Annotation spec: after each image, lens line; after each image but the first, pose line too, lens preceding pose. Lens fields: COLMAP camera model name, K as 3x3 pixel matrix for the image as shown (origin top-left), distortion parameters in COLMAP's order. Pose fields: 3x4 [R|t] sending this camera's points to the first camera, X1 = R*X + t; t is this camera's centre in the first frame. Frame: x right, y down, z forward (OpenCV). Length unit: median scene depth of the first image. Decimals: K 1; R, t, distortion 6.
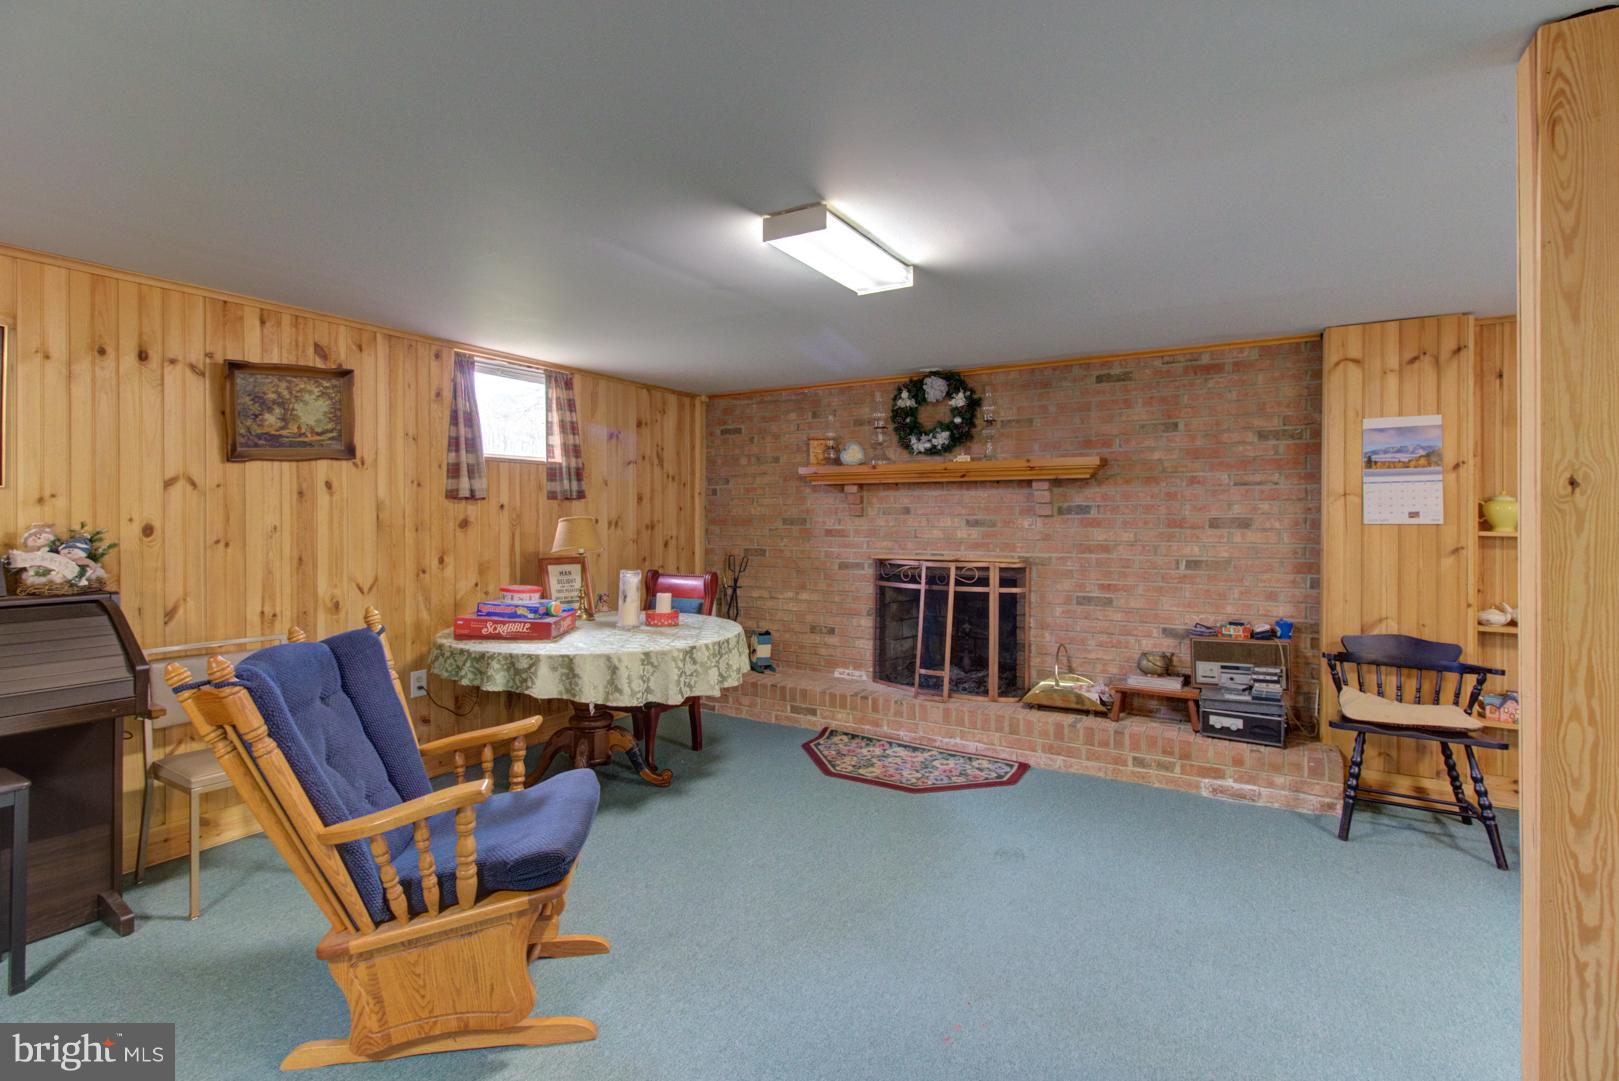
lens RADIAL K [[745.3, 0, 806.3], [0, 745.3, 516.1], [0, 0, 1]] dist [0.000610, -0.003553]
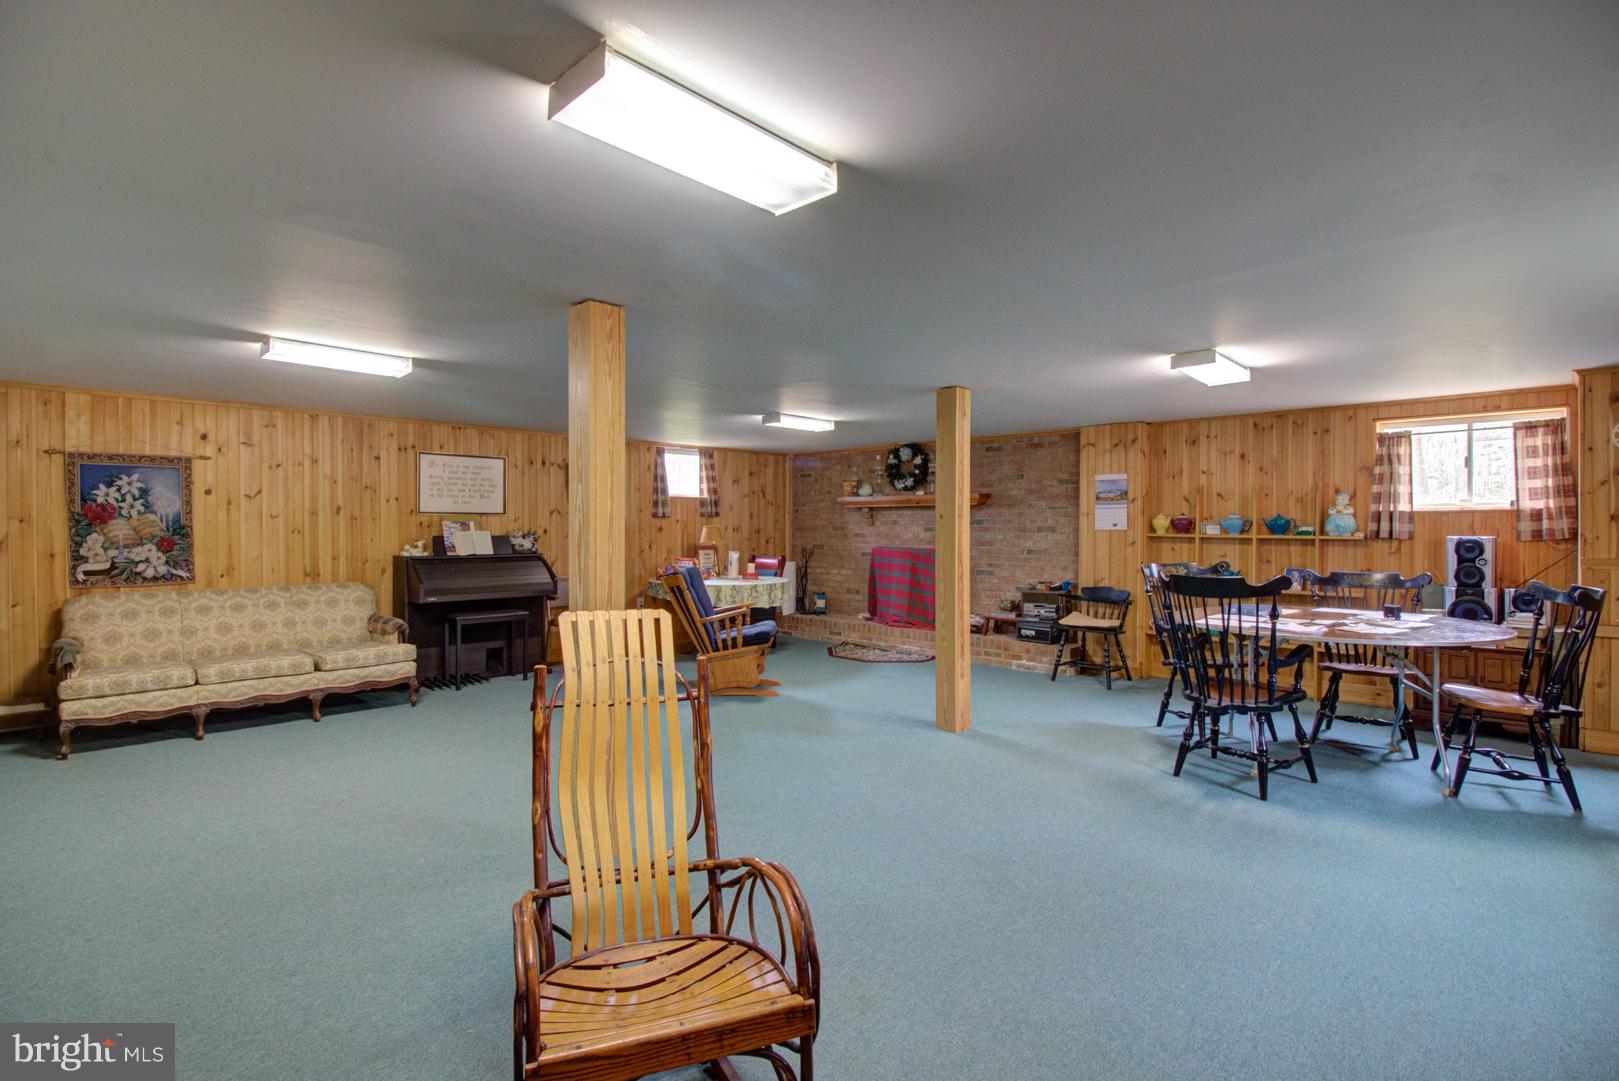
lens RADIAL K [[745.3, 0, 816.2], [0, 745.3, 532.1], [0, 0, 1]] dist [0.000610, -0.003553]
pose [[0.975189, 0.002006, -0.221365, 0.427941], [0.000070, 0.999956, 0.009371, -0.001165], [0.221374, -0.009154, 0.975146, -0.936618]]
